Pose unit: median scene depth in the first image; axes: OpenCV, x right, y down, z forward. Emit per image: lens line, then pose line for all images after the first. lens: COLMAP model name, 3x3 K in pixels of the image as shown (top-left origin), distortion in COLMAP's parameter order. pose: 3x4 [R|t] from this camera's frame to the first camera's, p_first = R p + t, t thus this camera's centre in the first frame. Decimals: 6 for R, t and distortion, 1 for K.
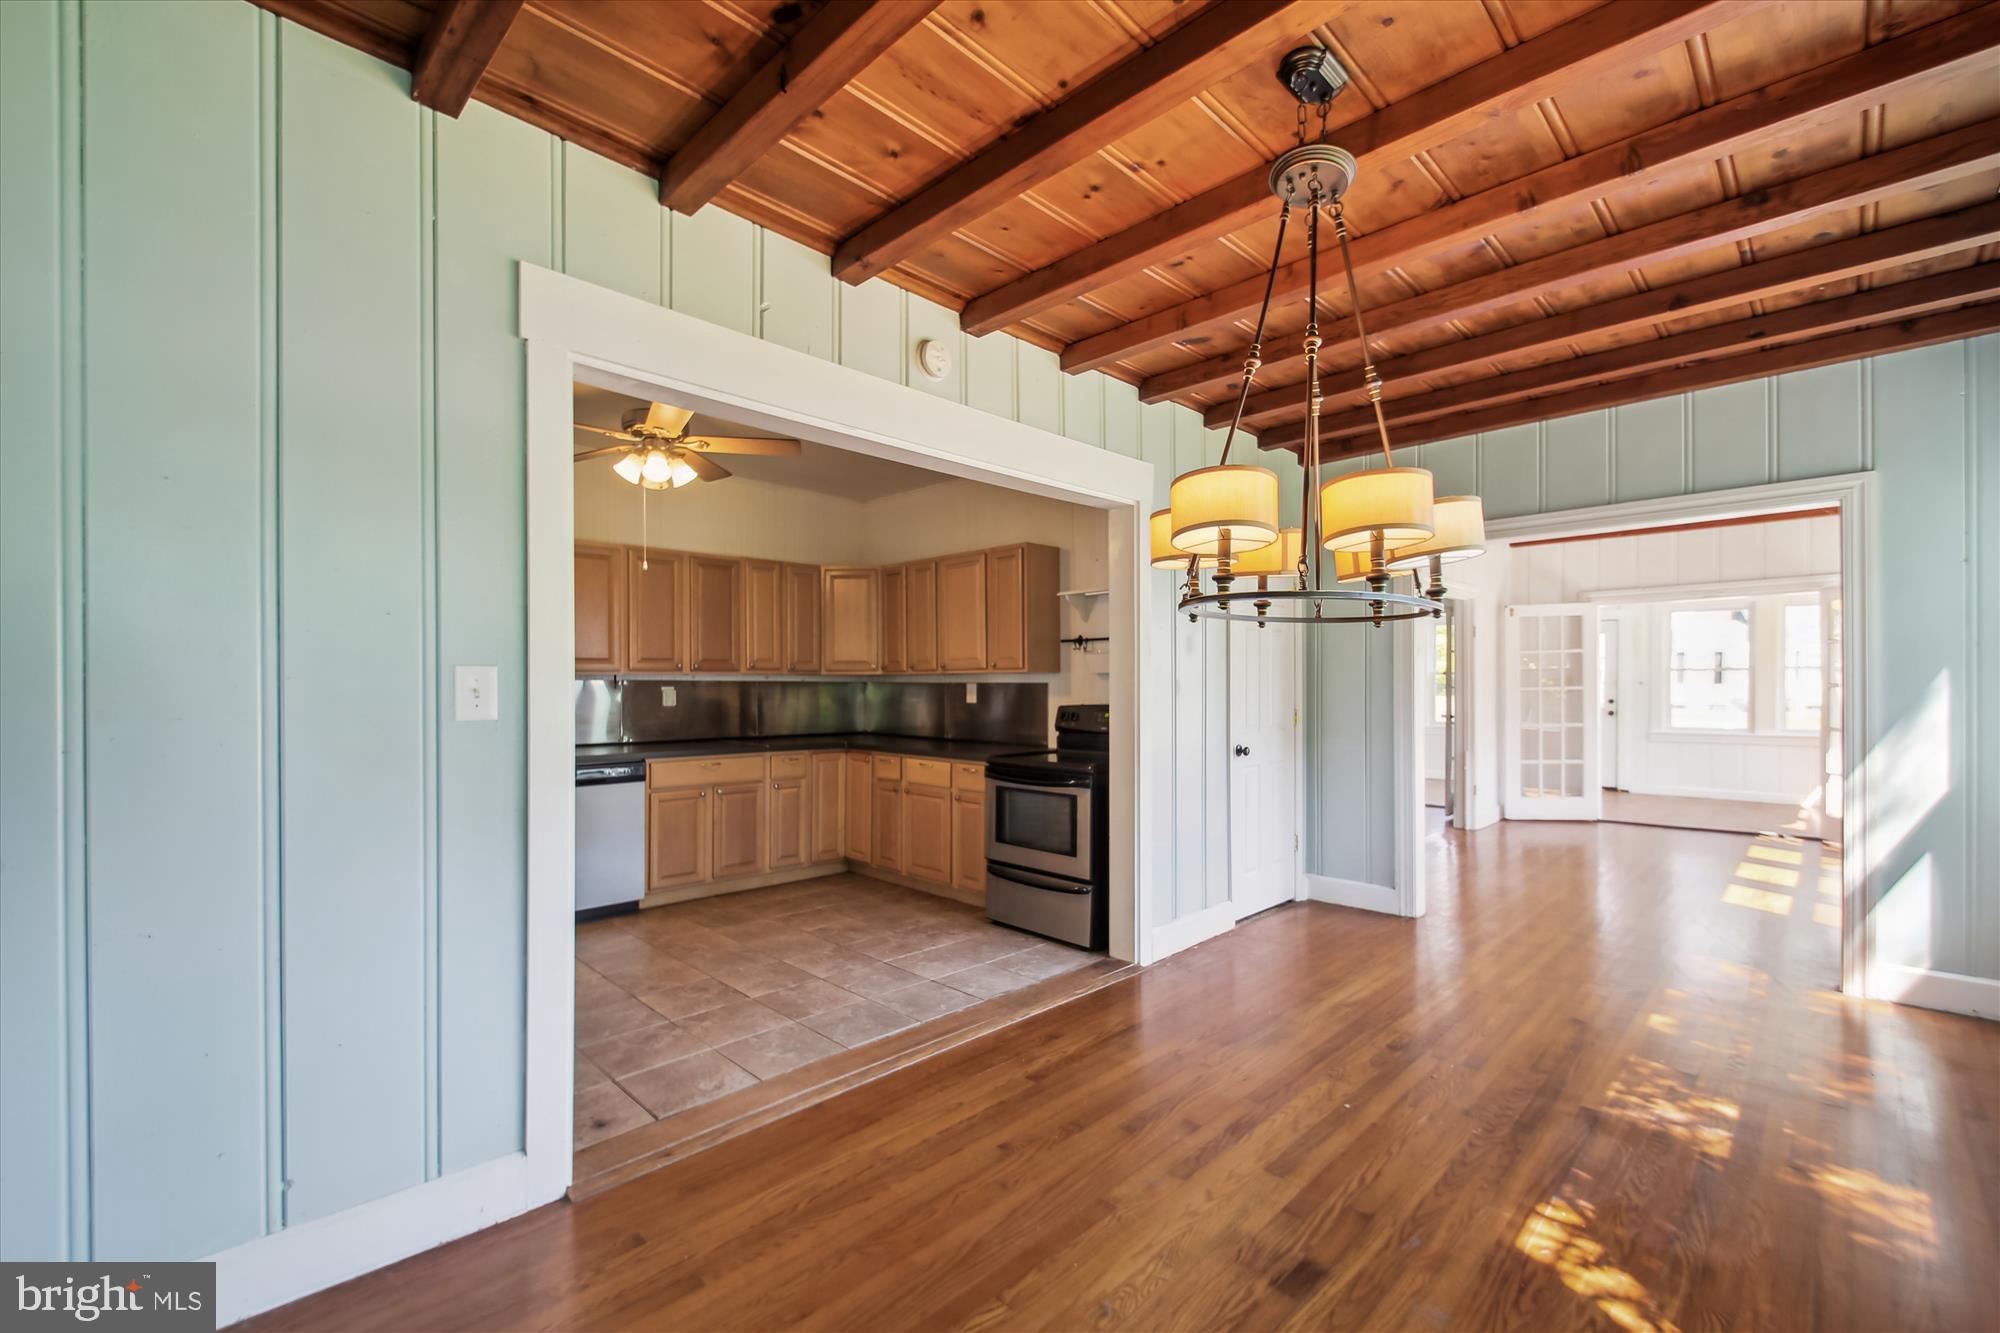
lens RADIAL K [[848.8, 0, 991.1], [0, 848.8, 679.3], [0, 0, 1]] dist [0.005428, -0.003119]
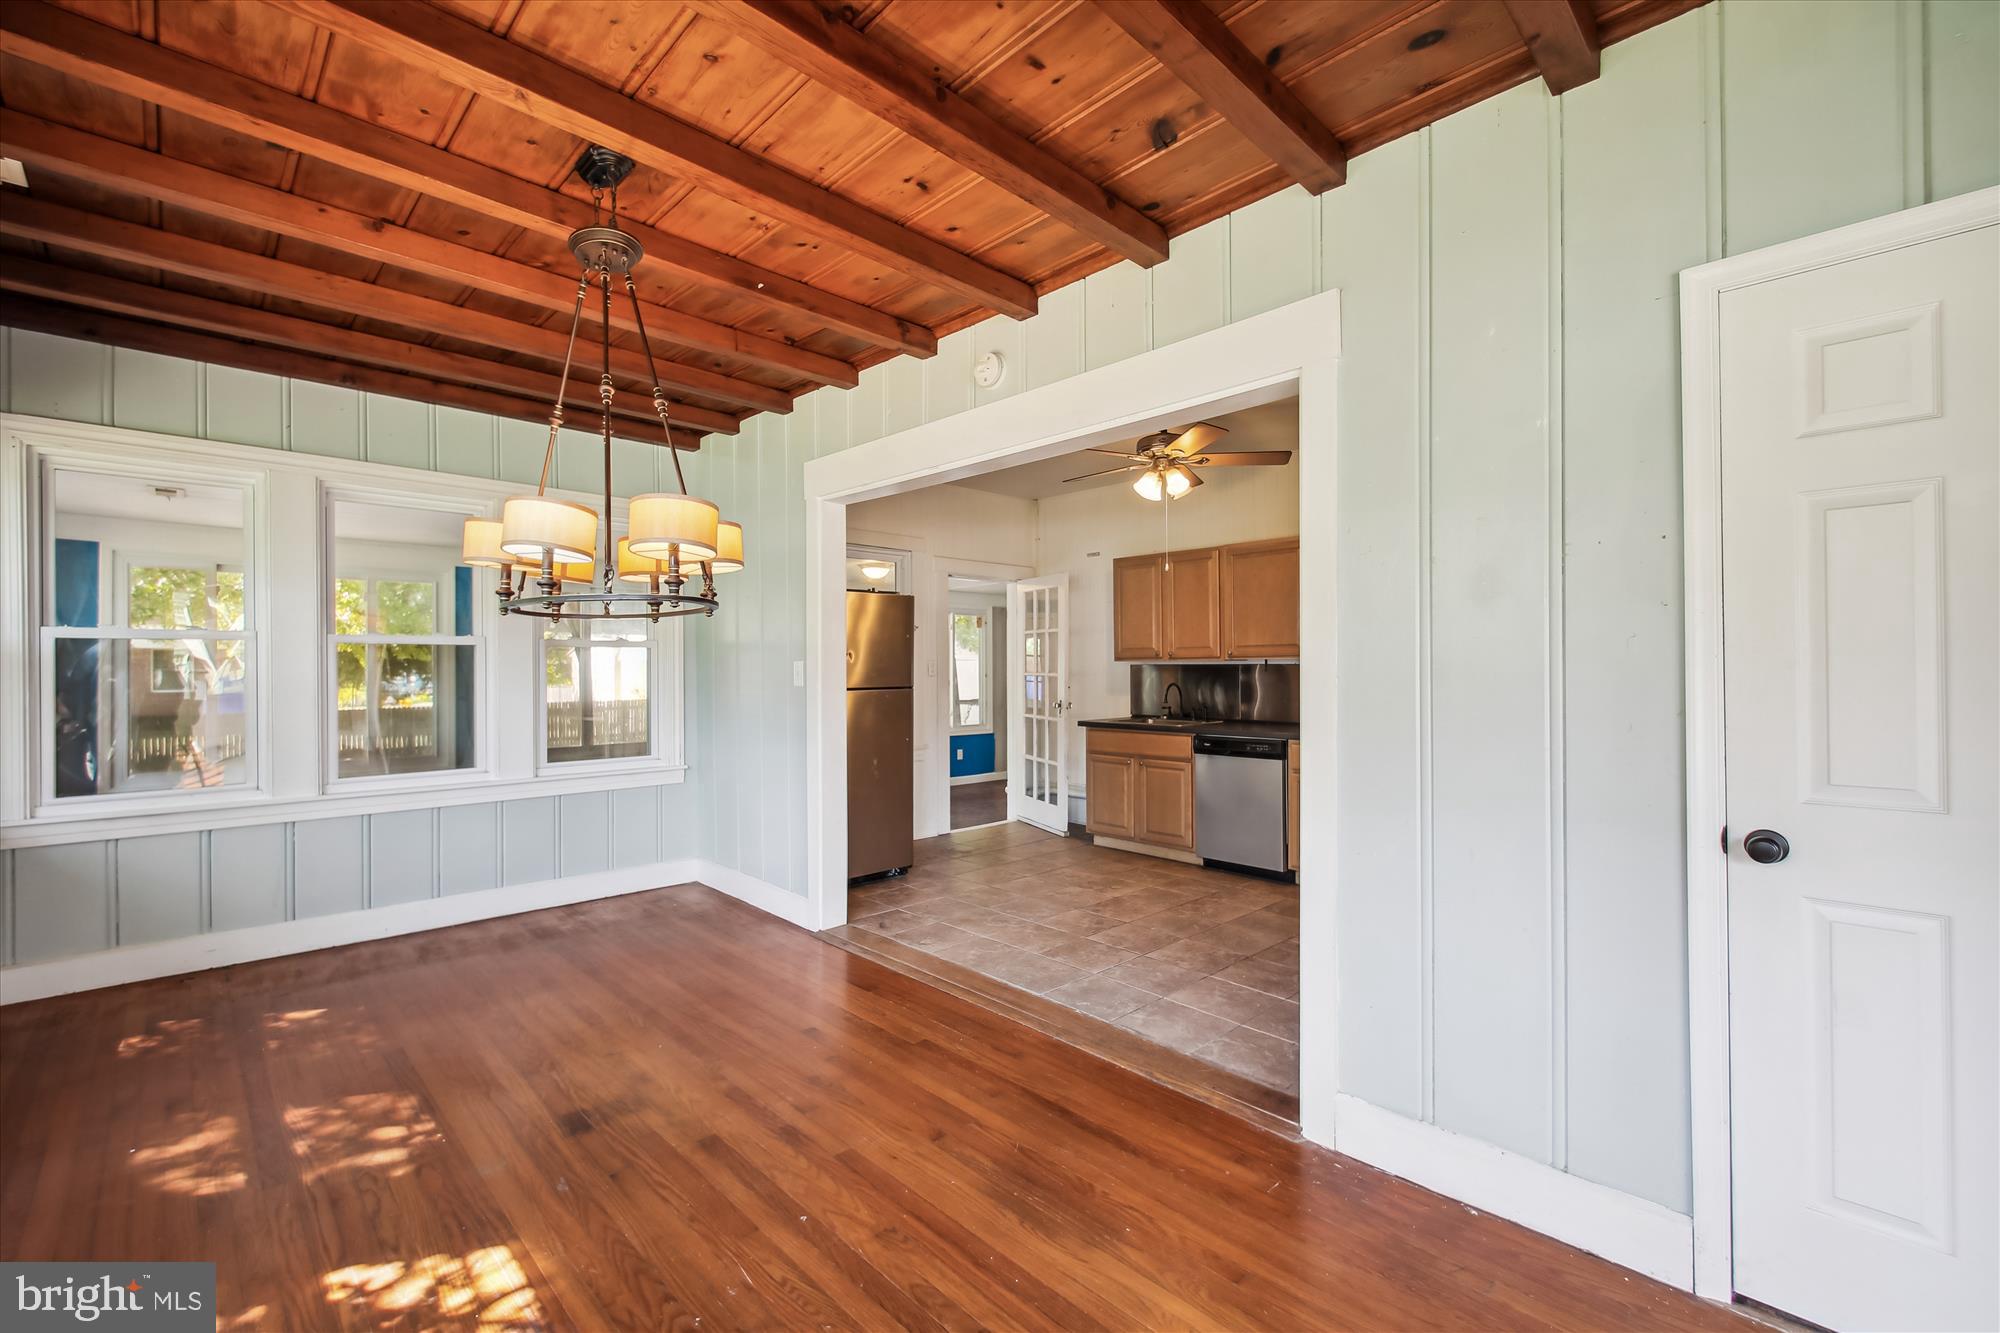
lens RADIAL K [[848.8, 0, 980.8], [0, 848.8, 664.1], [0, 0, 1]] dist [0.005428, -0.003119]
pose [[-0.029763, -0.006230, -0.999538, 0.683055], [0.011655, 0.999910, -0.006579, 0.003482], [0.999489, -0.011845, -0.029688, 0.684178]]
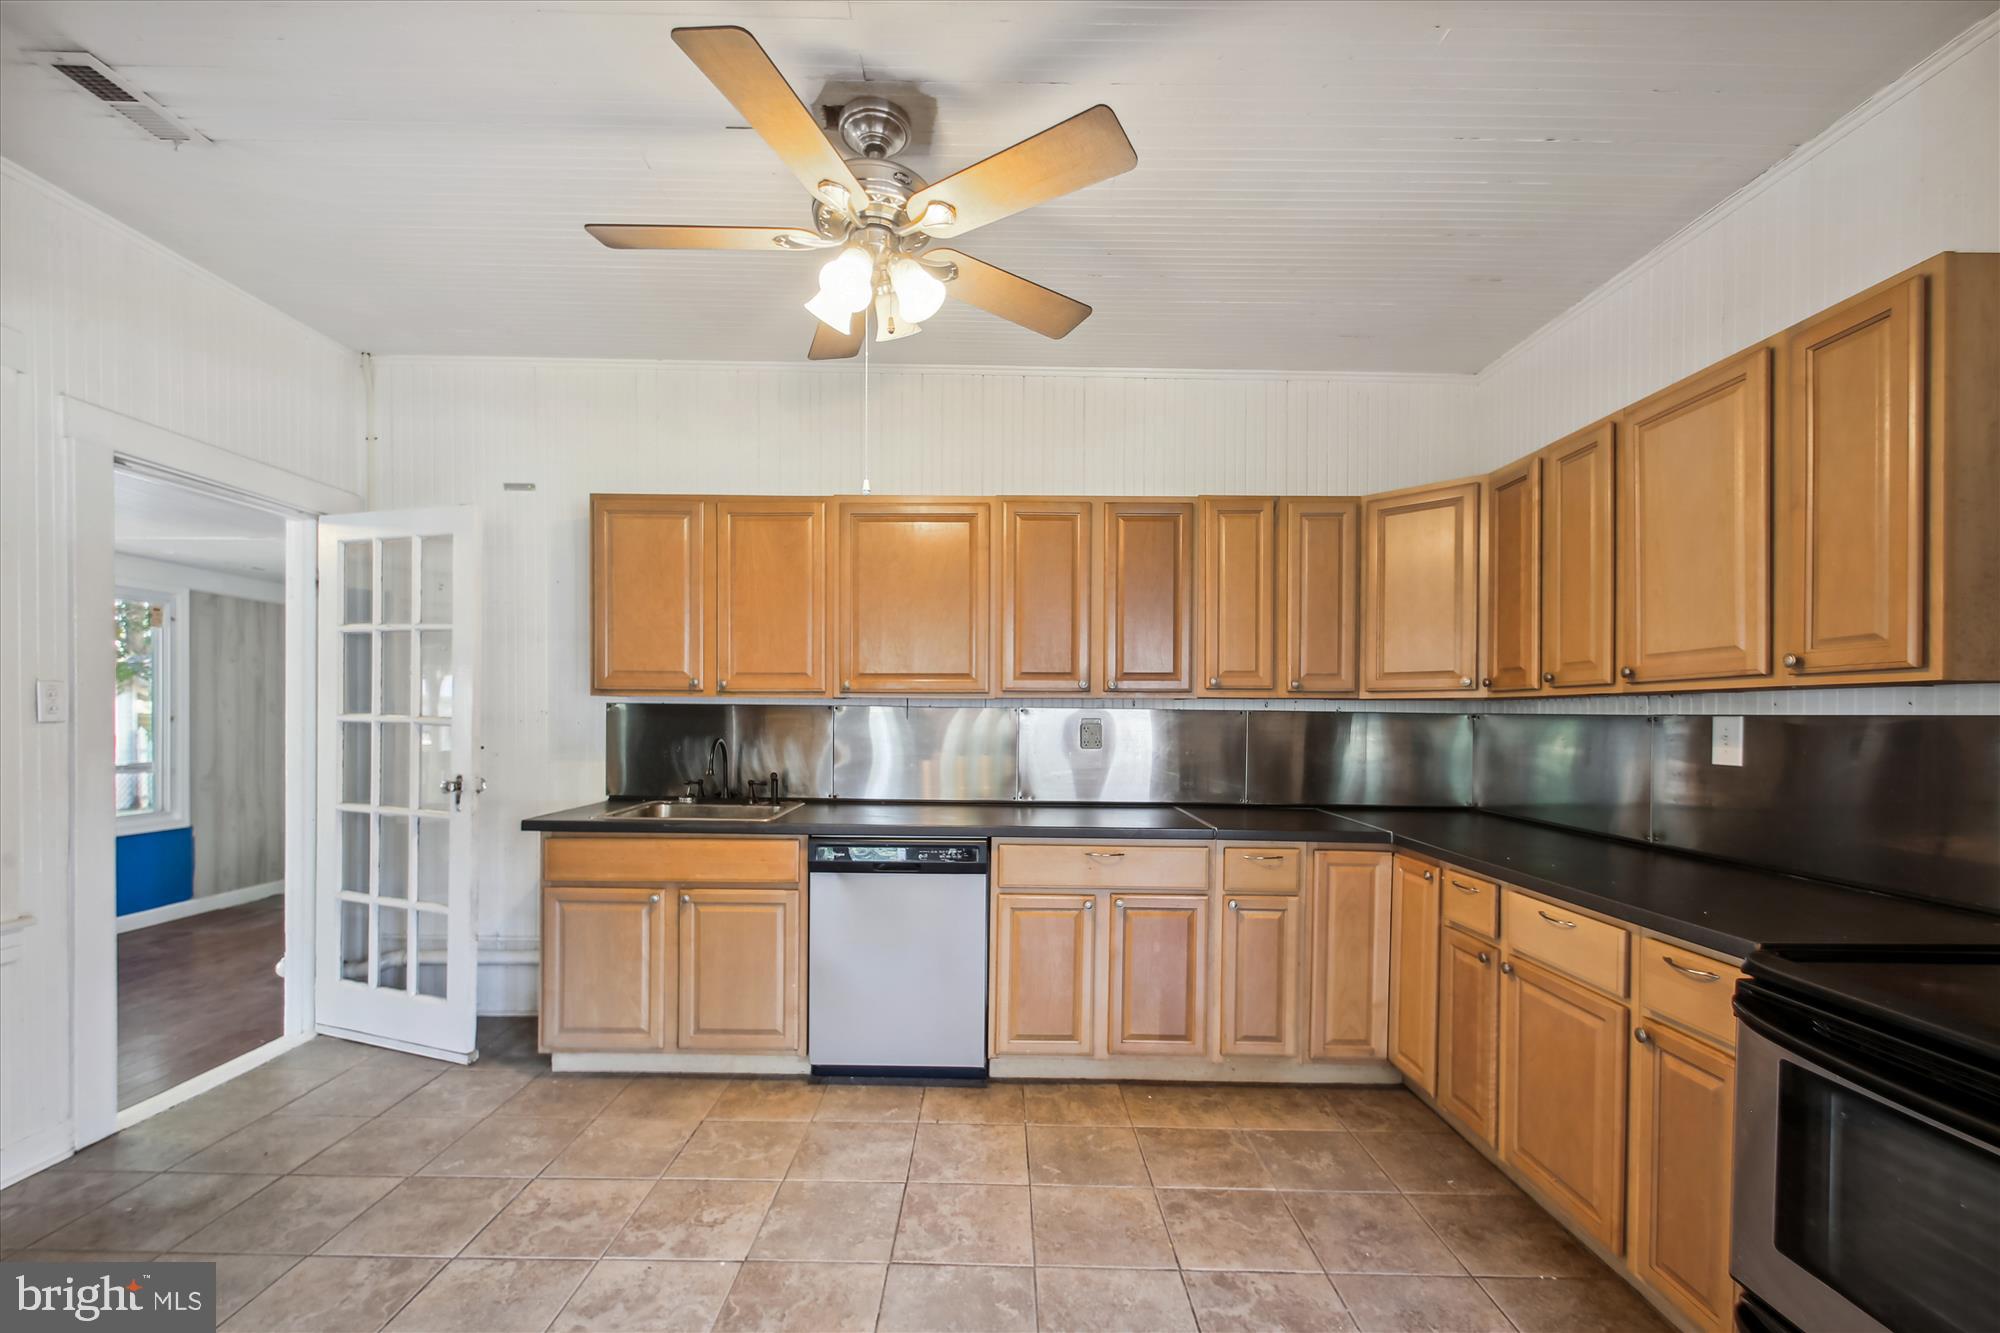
lens RADIAL K [[848.8, 0, 985.7], [0, 848.8, 718.5], [0, 0, 1]] dist [0.005428, -0.003119]
pose [[0.700188, 0.008061, -0.713913, 0.023099], [-0.003671, 0.999964, 0.007690, 0.004665], [0.713949, -0.002763, 0.700192, 0.600249]]
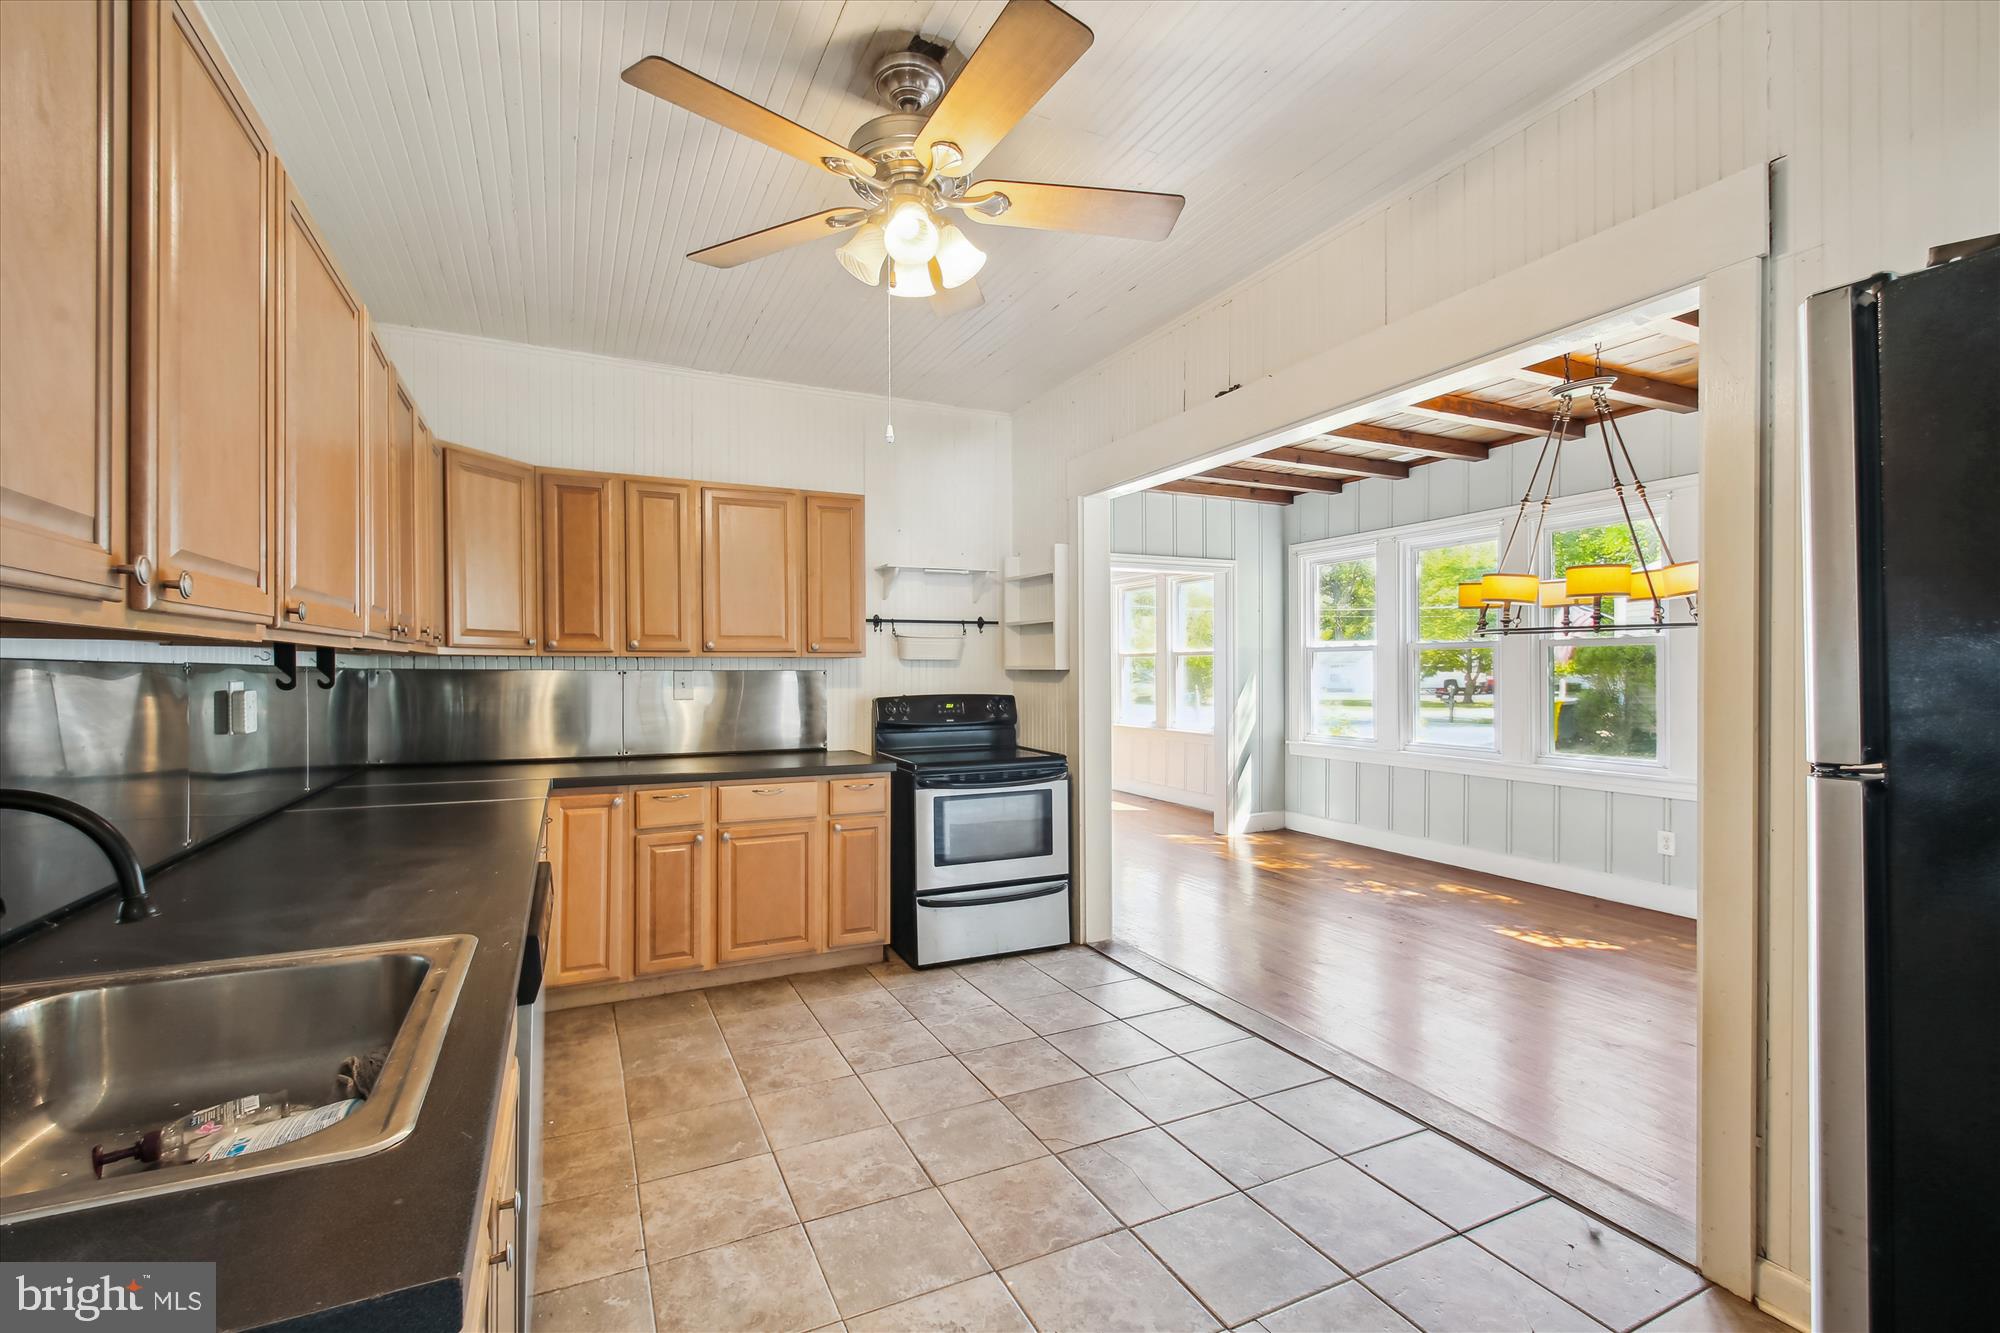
lens RADIAL K [[848.8, 0, 989.3], [0, 848.8, 673.0], [0, 0, 1]] dist [0.005428, -0.003119]
pose [[0.330692, -0.005511, 0.943723, -0.749598], [-0.002806, 0.999973, 0.006823, 0.000593], [-0.943735, -0.004905, 0.330668, 0.687522]]
